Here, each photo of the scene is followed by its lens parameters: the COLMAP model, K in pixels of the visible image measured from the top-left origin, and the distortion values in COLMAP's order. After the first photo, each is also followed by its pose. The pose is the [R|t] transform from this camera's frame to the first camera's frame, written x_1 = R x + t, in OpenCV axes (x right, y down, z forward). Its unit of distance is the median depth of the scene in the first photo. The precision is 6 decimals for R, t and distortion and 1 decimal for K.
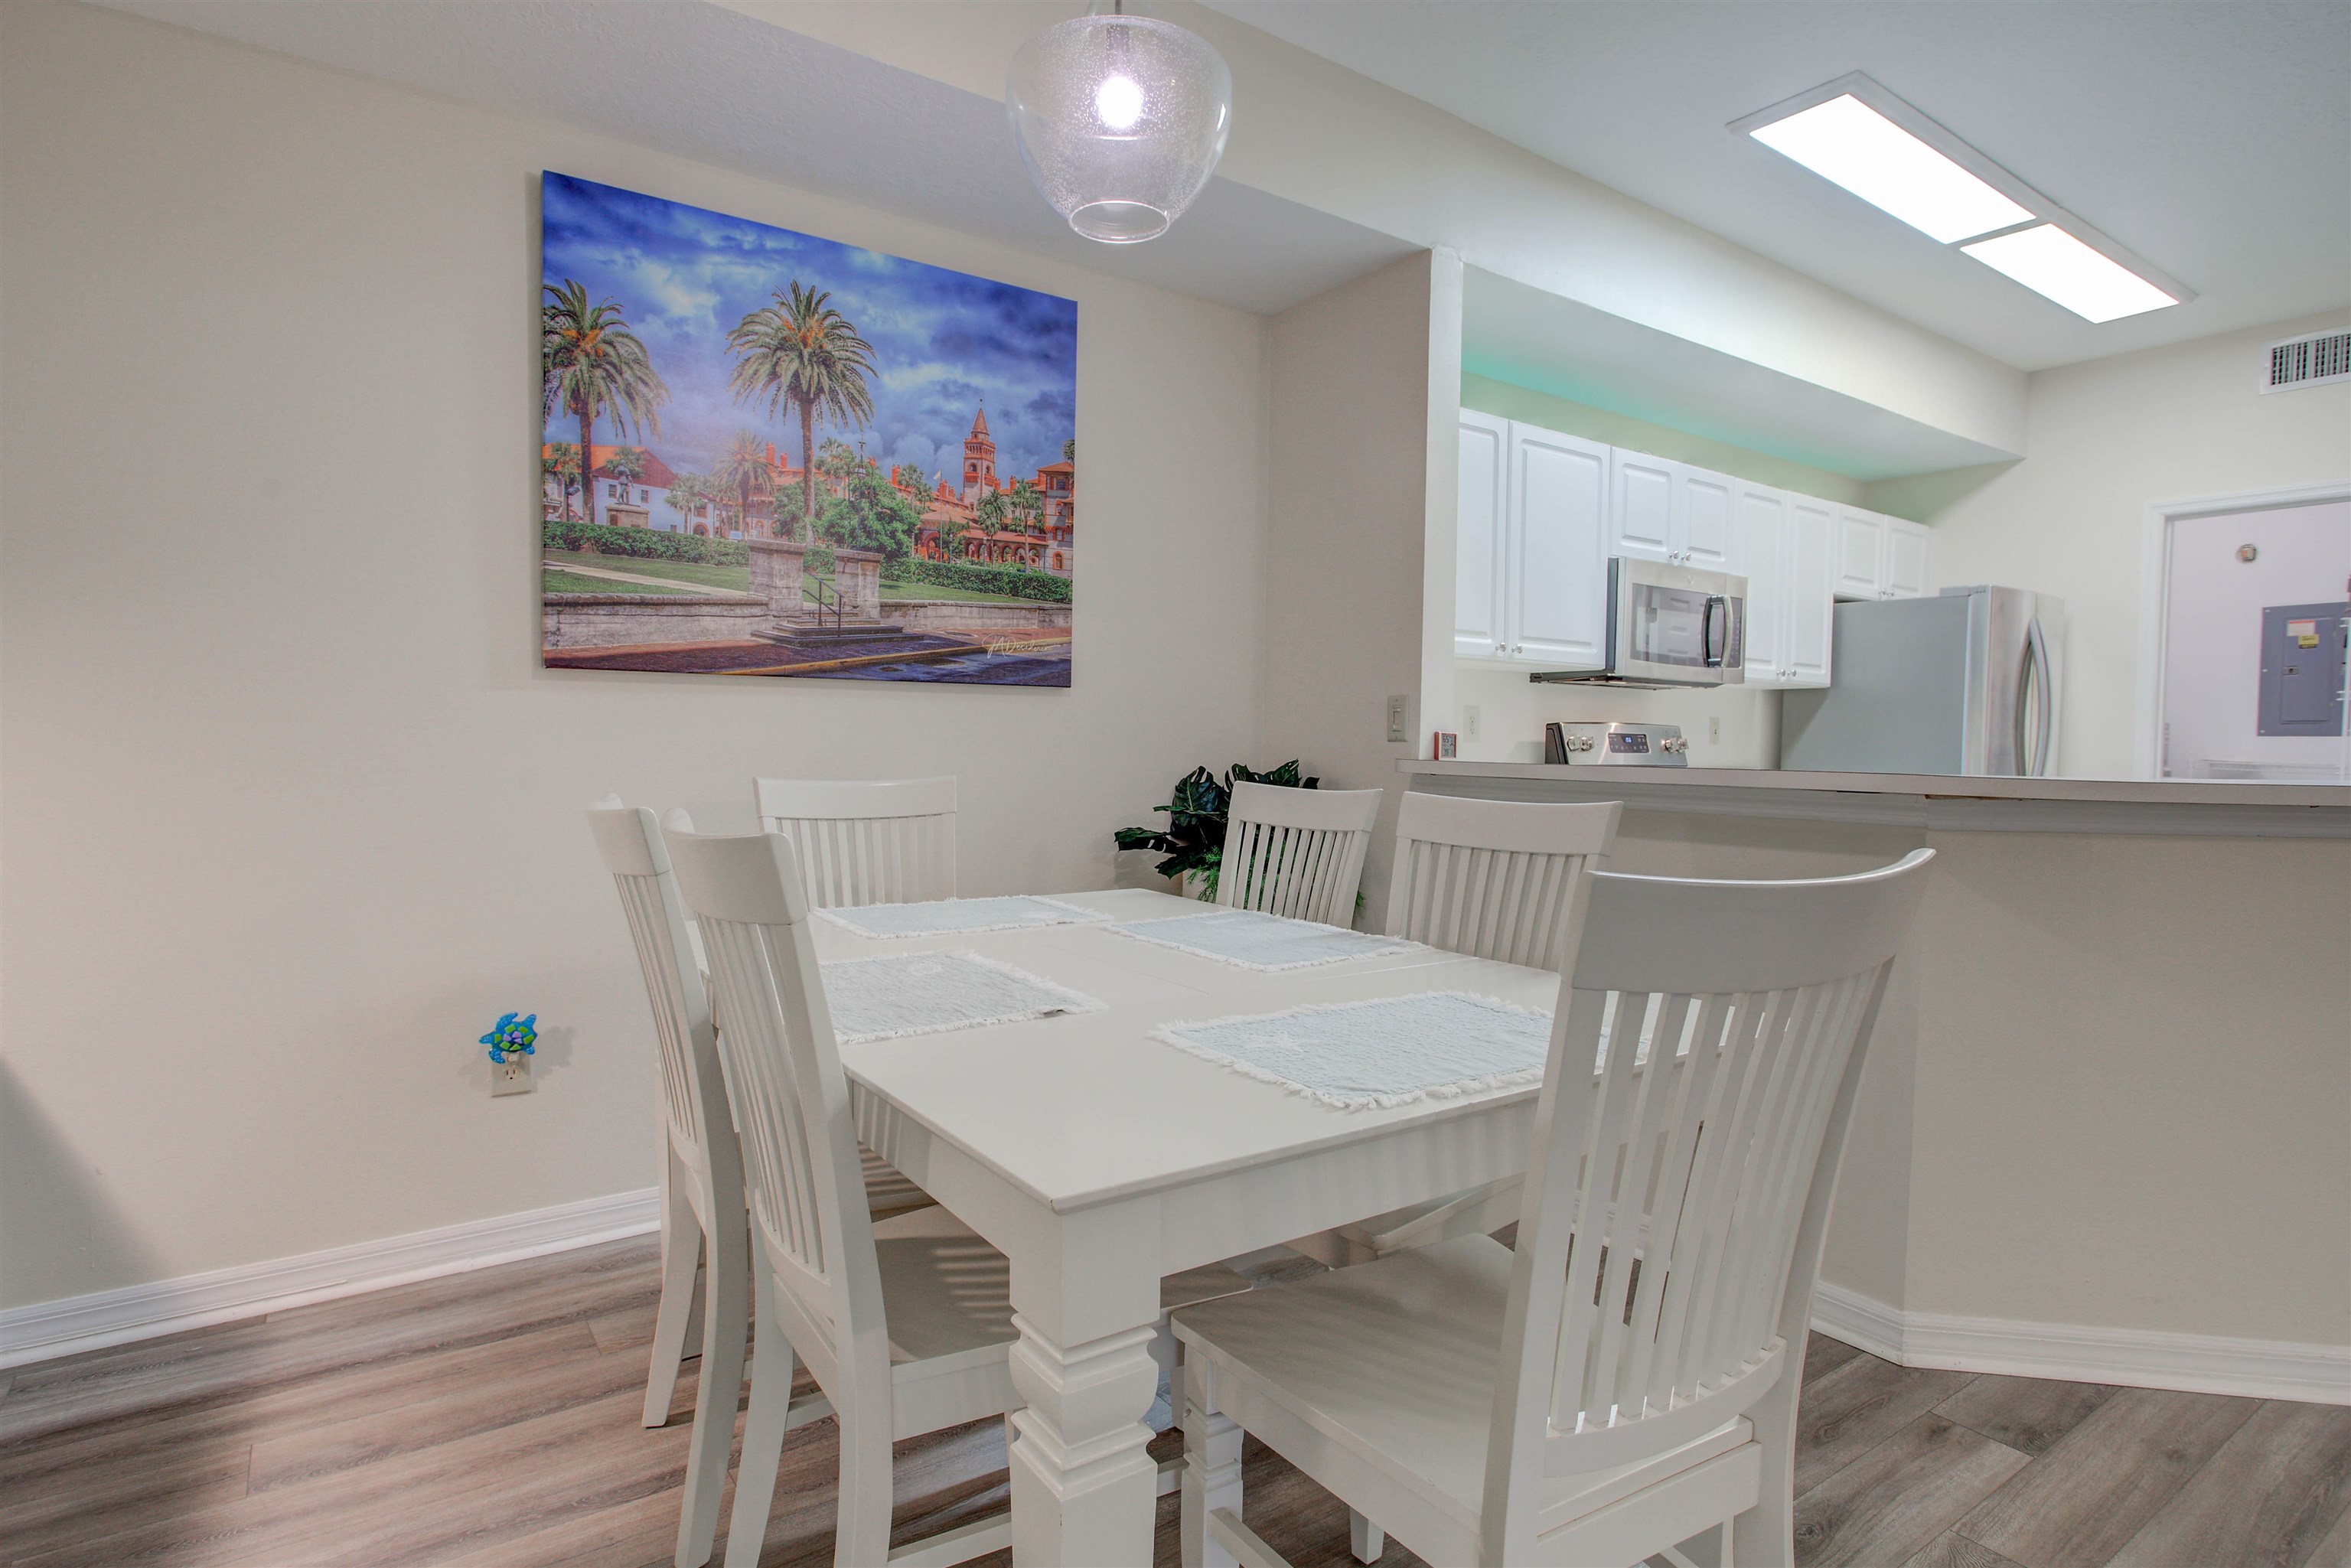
lens RADIAL K [[1205.3, 0, 1172.3], [0, 1205.3, 792.3], [0, 0, 1]] dist [-0.026331, 0.013689]
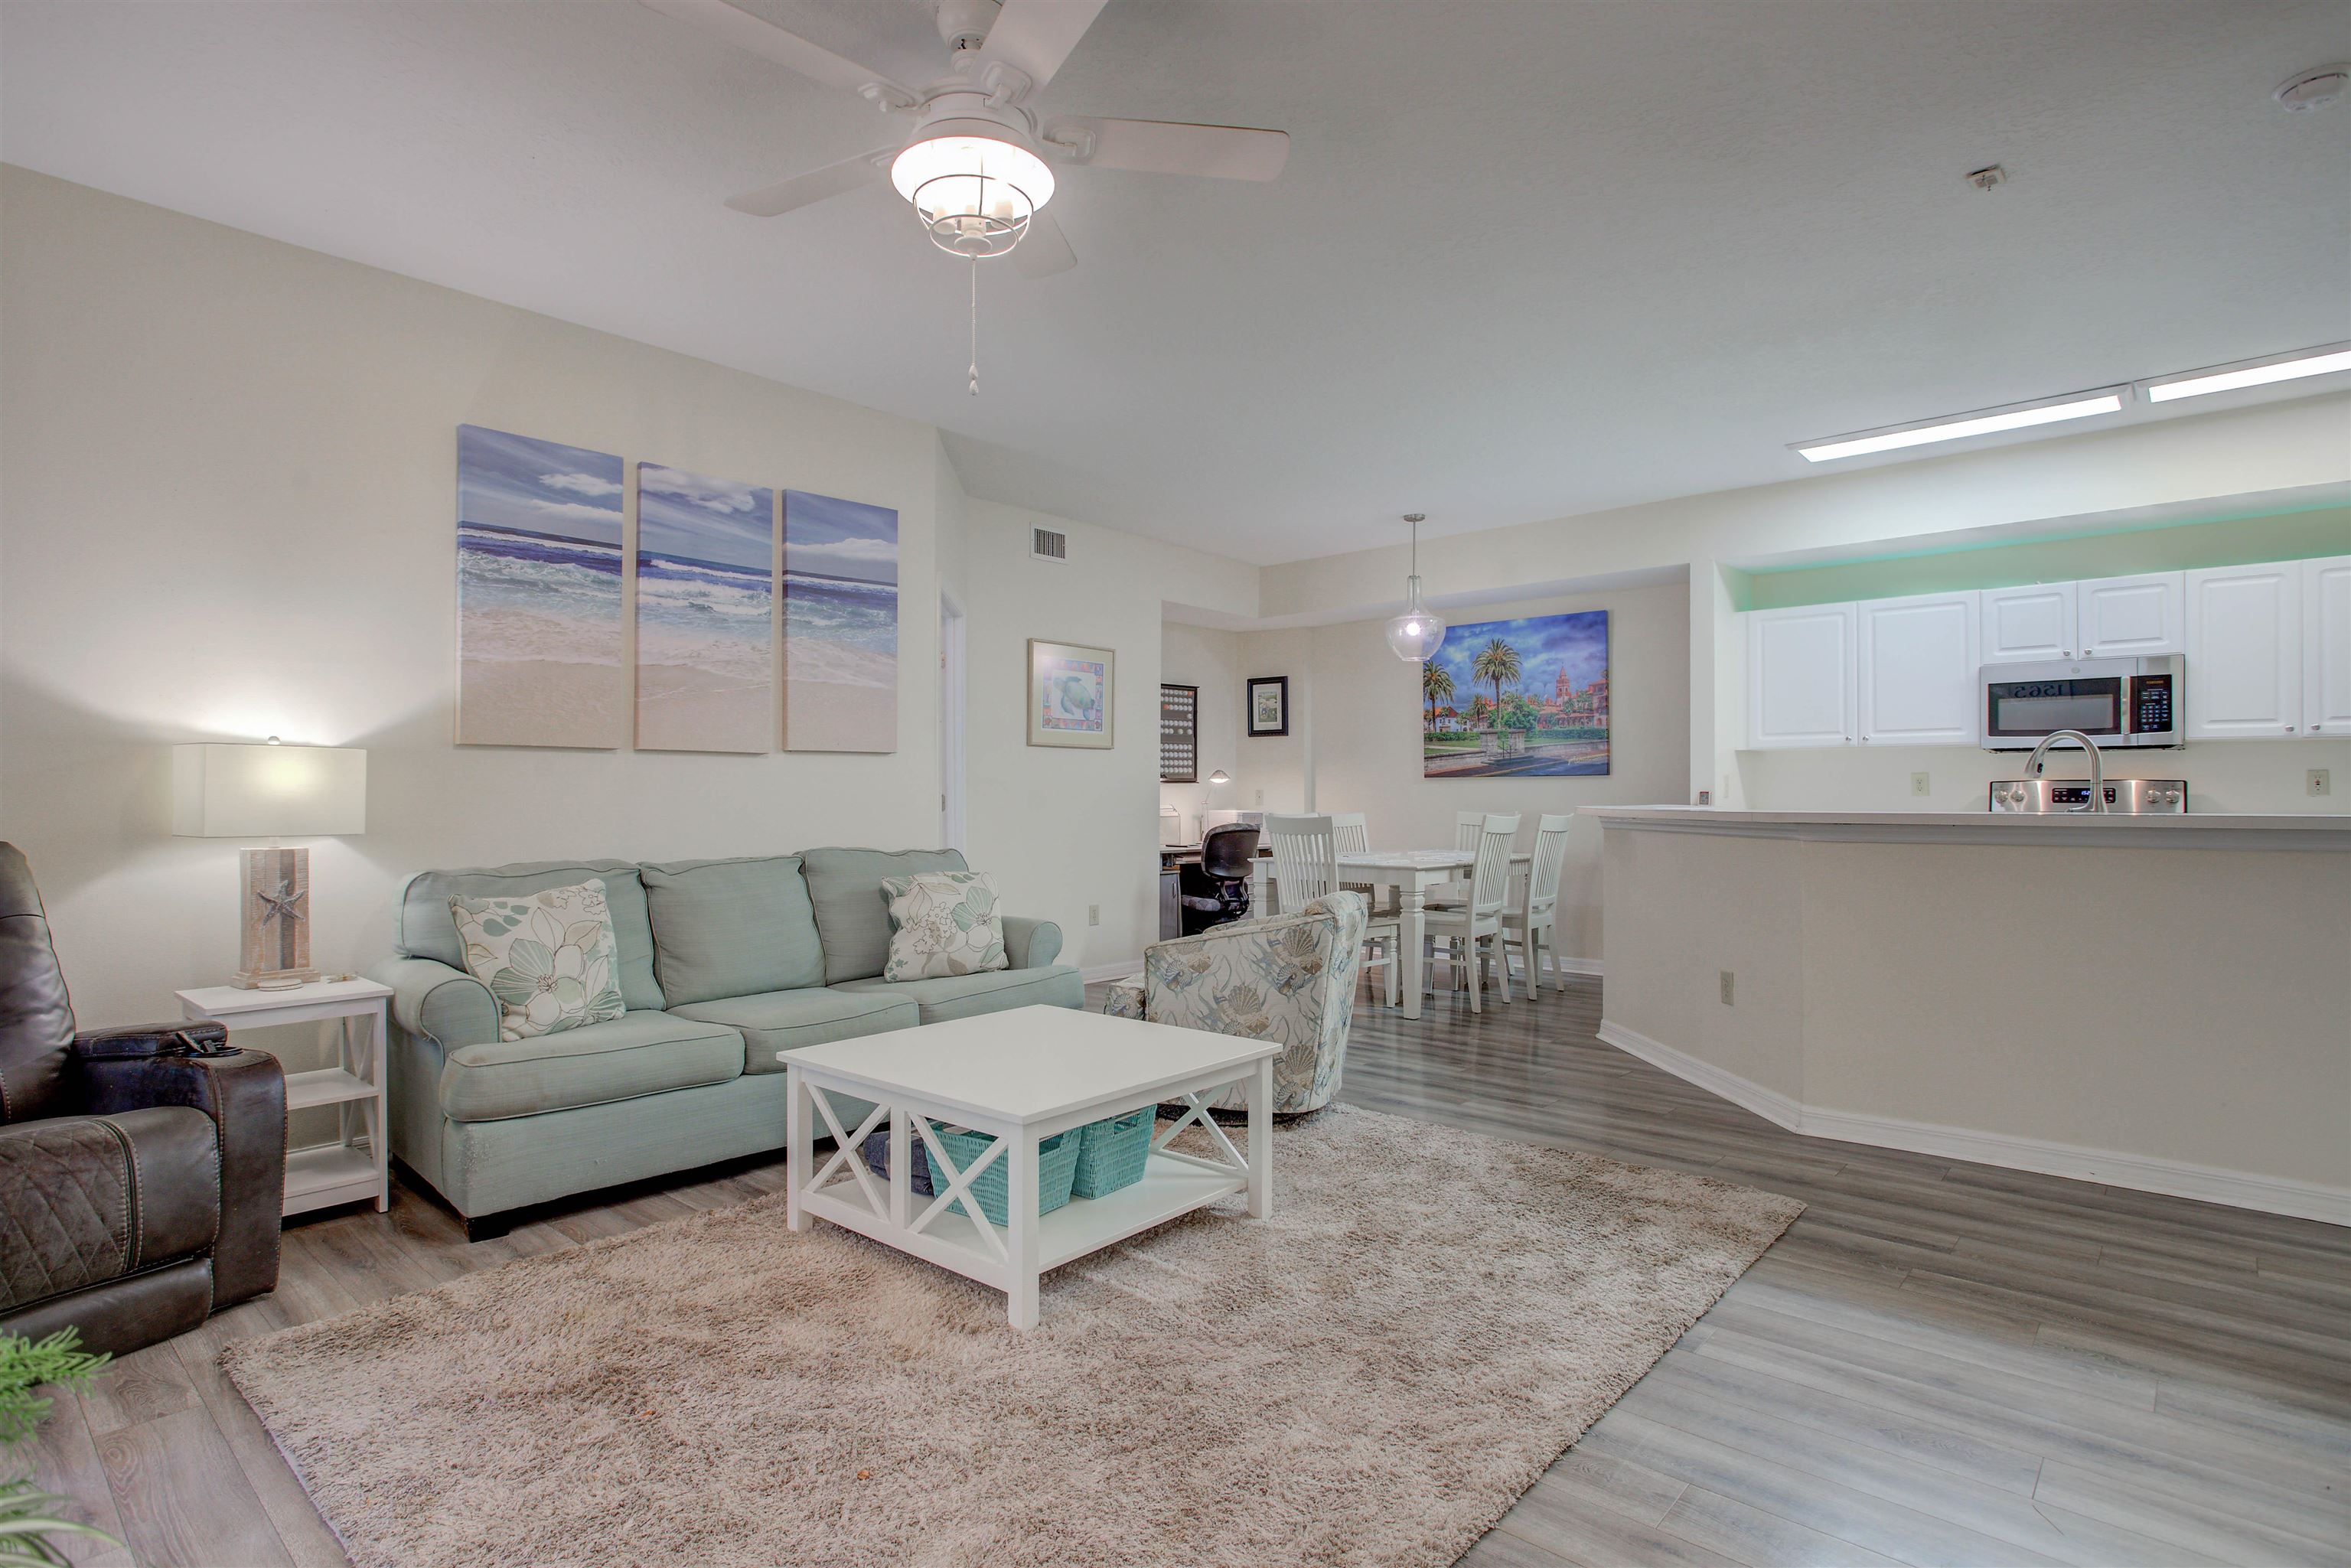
lens RADIAL K [[1188.9, 0, 1172.3], [0, 1188.9, 786.6], [0, 0, 1]] dist [-0.019172, 0.011633]
pose [[0.233783, -0.020185, -0.972079, 2.177990], [-0.039506, 0.998762, -0.030240, 0.040648], [0.971486, 0.045473, 0.232696, -0.375543]]
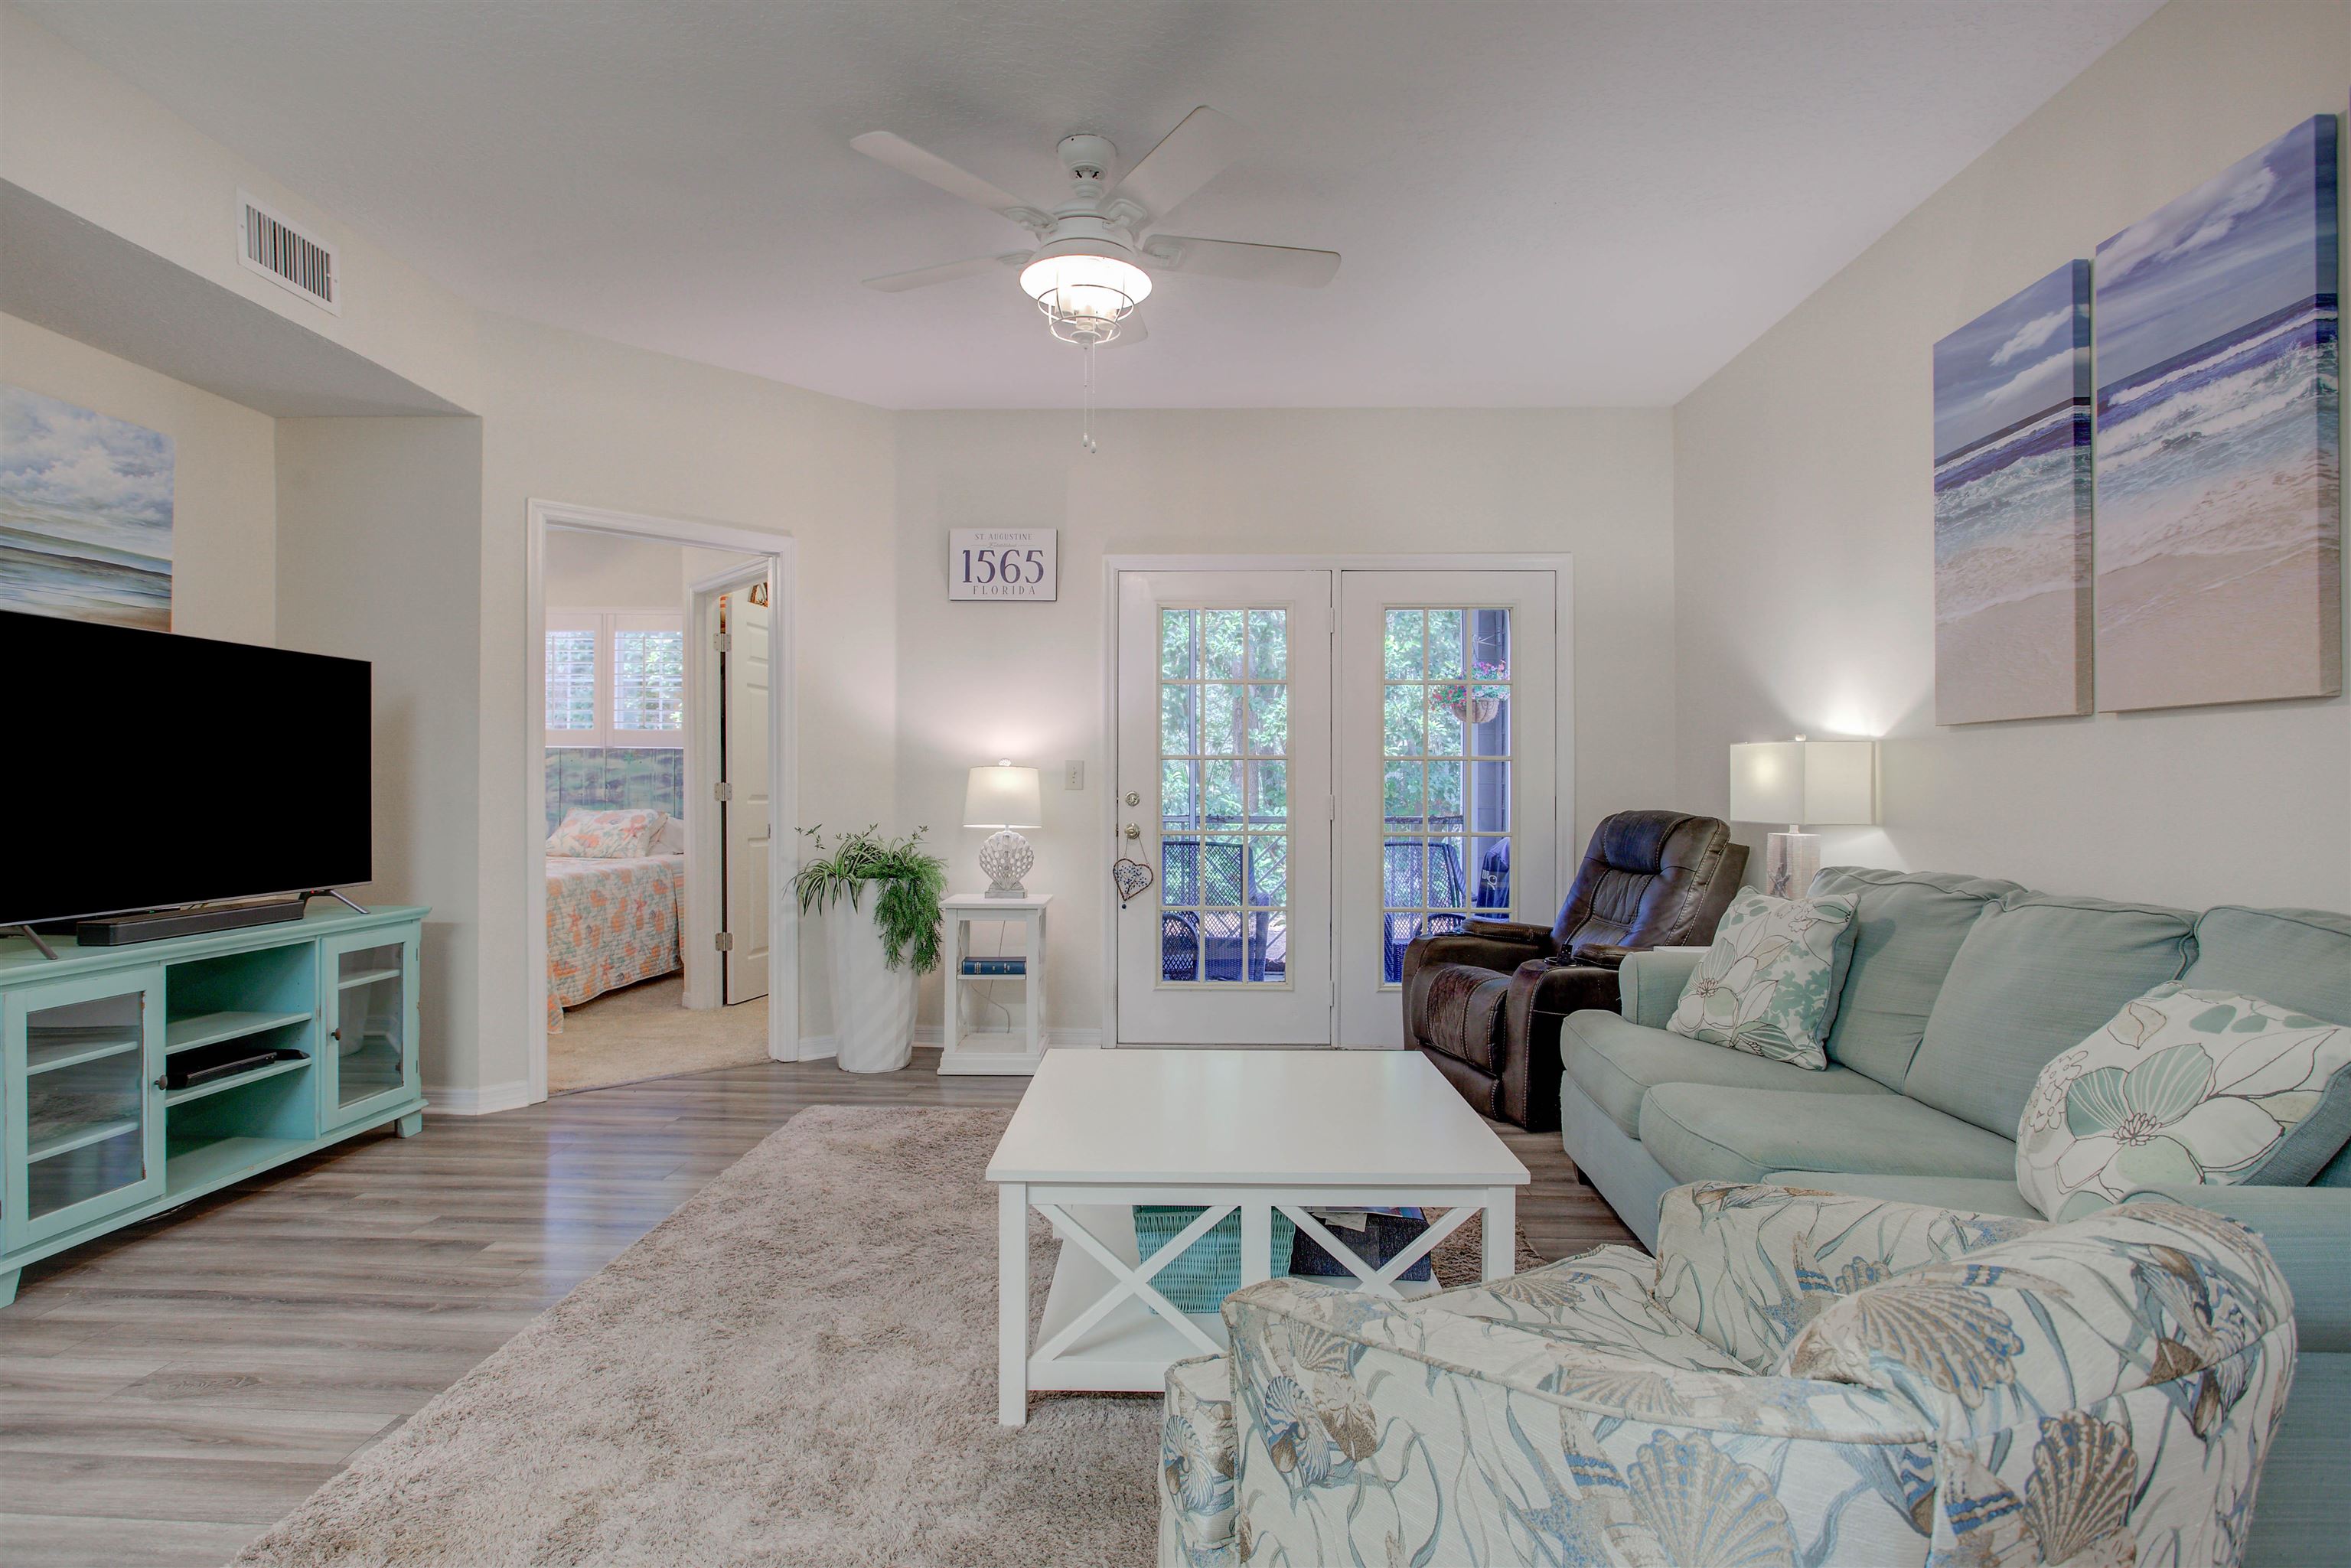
lens RADIAL K [[1180.9, 0, 1163.4], [0, 1180.9, 788.1], [0, 0, 1]] dist [-0.014951, 0.003656]
pose [[-0.797249, -0.015632, 0.603448, 0.633050], [0.013763, 0.998934, 0.044059, -0.015106], [-0.603493, 0.043431, -0.796184, 0.469412]]
